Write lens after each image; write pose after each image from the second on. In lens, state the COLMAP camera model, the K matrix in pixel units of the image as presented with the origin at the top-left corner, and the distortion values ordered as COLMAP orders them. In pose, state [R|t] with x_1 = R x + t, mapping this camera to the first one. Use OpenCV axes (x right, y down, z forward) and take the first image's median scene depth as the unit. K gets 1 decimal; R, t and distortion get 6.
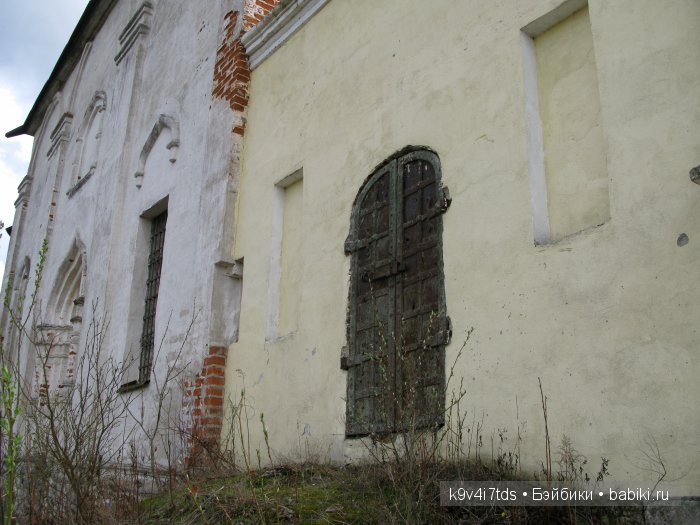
lens RADIAL K [[703.7, 0, 347.2], [0, 703.7, 266.7], [0, 0, 1]] dist [-0.210358, 0.252480]
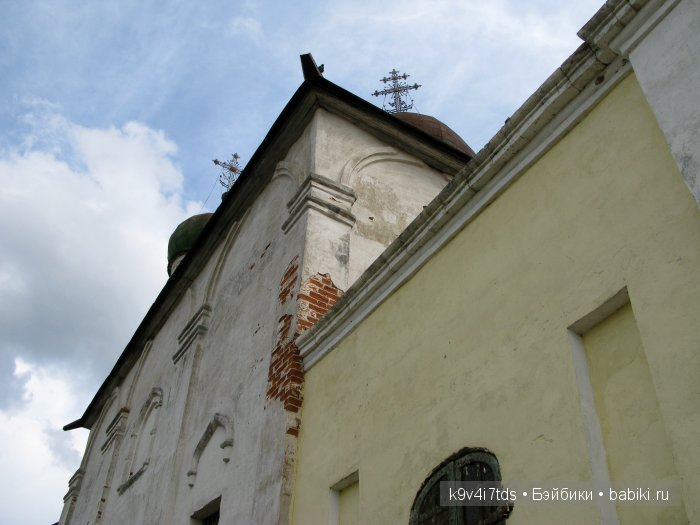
lens RADIAL K [[703.7, 0, 347.2], [0, 703.7, 266.7], [0, 0, 1]] dist [-0.210358, 0.252480]
pose [[0.996998, -0.042380, -0.064805, -0.004196], [0.013176, 0.917571, -0.397353, -0.020681], [0.076303, 0.395306, 0.915375, -0.008729]]
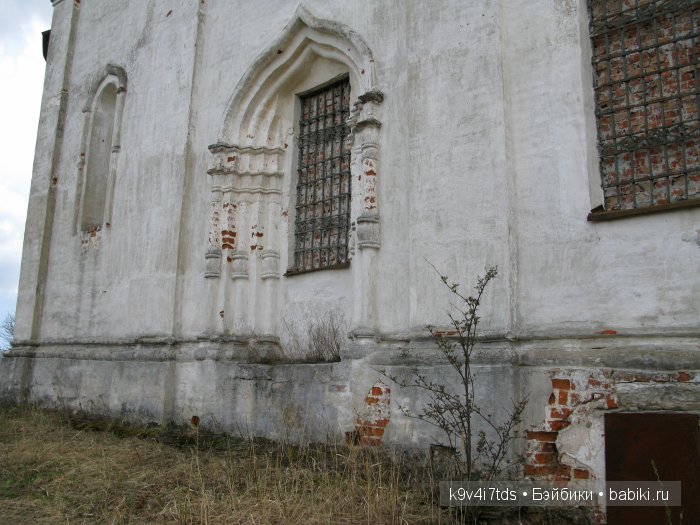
lens RADIAL K [[703.7, 0, 347.2], [0, 703.7, 266.7], [0, 0, 1]] dist [-0.210358, 0.252480]
pose [[0.973959, 0.051685, 0.220753, -1.167711], [-0.078850, 0.990106, 0.116068, 0.286821], [-0.212570, -0.130452, 0.968399, 0.723049]]
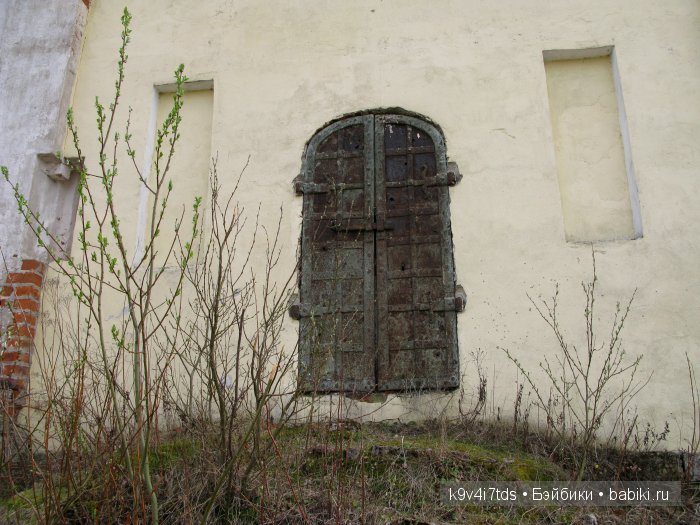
lens RADIAL K [[703.7, 0, 347.2], [0, 703.7, 266.7], [0, 0, 1]] dist [-0.210358, 0.252480]
pose [[0.717382, 0.202219, 0.666686, -0.545388], [-0.215224, 0.974466, -0.063985, 0.118838], [-0.662602, -0.097585, 0.742587, 0.276599]]
